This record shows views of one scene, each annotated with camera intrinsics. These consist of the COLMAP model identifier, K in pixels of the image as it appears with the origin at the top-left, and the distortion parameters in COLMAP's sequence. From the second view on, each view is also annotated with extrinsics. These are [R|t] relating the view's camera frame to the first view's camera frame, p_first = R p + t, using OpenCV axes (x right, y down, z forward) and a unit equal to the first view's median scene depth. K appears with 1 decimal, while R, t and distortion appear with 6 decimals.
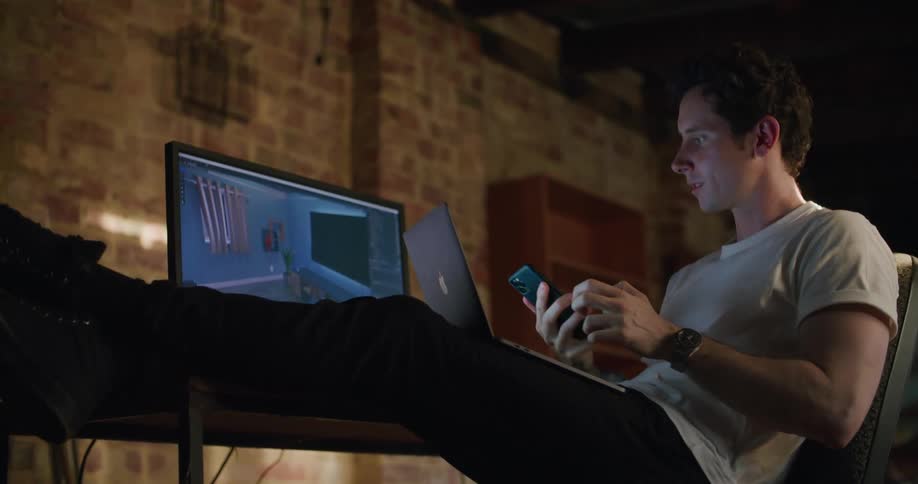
lens RADIAL K [[1348.5, 0, 407.9], [0, 1348.5, 240.0], [0, 0, 1]] dist [-0.046688, 0.145300]
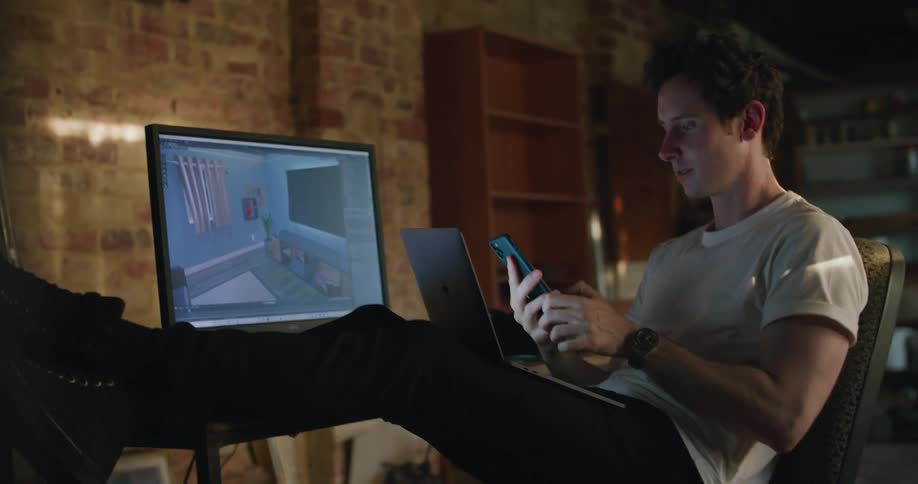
lens RADIAL K [[1348.5, 0, 407.9], [0, 1348.5, 240.0], [0, 0, 1]] dist [-0.046688, 0.145300]
pose [[0.996943, -0.020127, 0.075495, -0.042002], [0.005577, 0.982117, 0.188188, -0.111811], [-0.077933, -0.187192, 0.979227, 0.006909]]
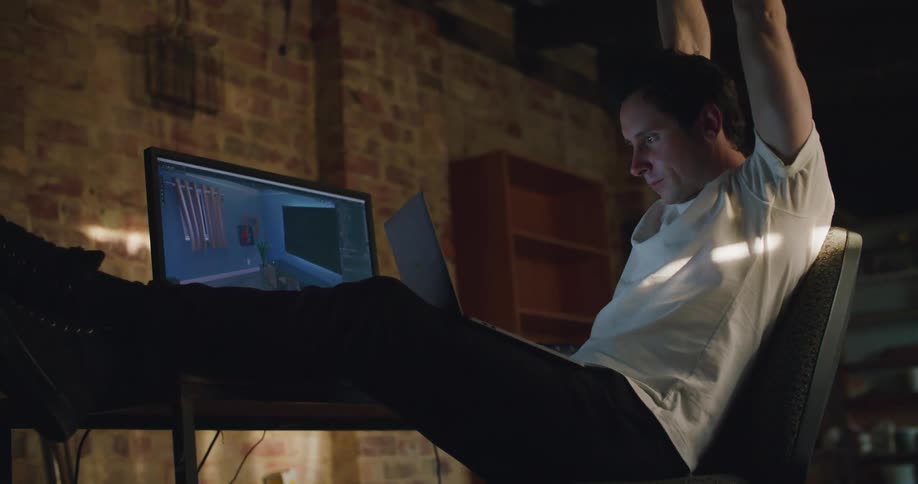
lens RADIAL K [[1348.5, 0, 407.9], [0, 1348.5, 240.0], [0, 0, 1]] dist [-0.046688, 0.145300]
pose [[0.999001, -0.037656, 0.024067, -0.000151], [0.037057, 0.999003, 0.024883, -0.012093], [-0.024980, -0.023966, 0.999401, -0.045654]]
